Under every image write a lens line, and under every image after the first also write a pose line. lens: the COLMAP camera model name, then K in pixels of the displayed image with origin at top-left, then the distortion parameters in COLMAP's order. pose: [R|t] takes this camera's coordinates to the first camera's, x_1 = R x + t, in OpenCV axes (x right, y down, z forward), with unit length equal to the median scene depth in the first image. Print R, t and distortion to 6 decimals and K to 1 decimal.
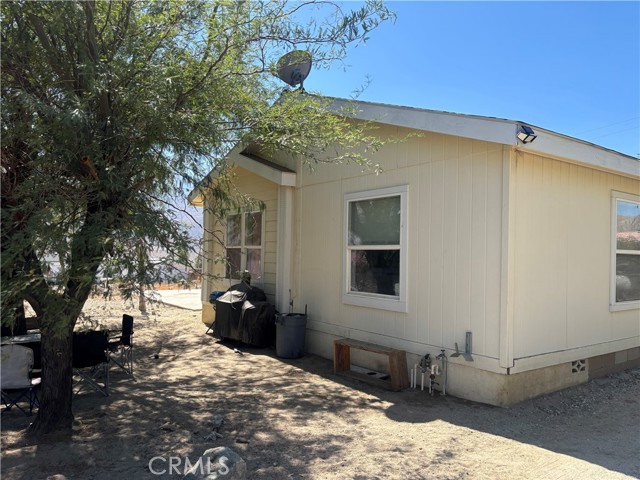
lens RADIAL K [[487.1, 0, 318.4], [0, 487.1, 243.8], [0, 0, 1]] dist [0.053945, -0.064637]
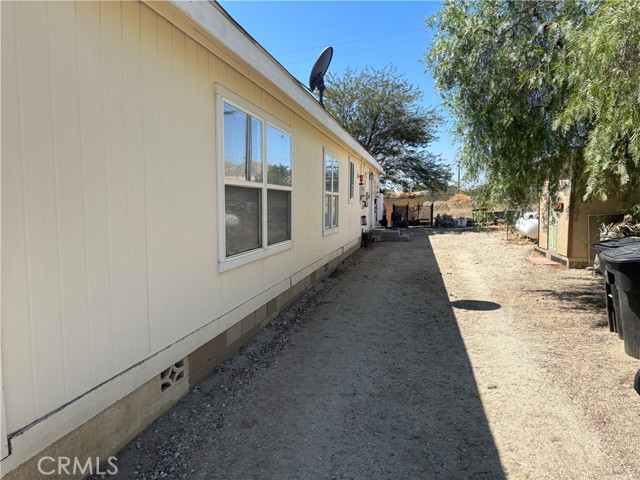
lens RADIAL K [[487.1, 0, 321.4], [0, 487.1, 241.9], [0, 0, 1]] dist [0.053945, -0.064637]
pose [[0.740912, -0.075345, 0.667363, 0.337893], [0.000025, 0.993690, 0.112160, 0.030283], [-0.671602, -0.083084, 0.736239, 0.556025]]
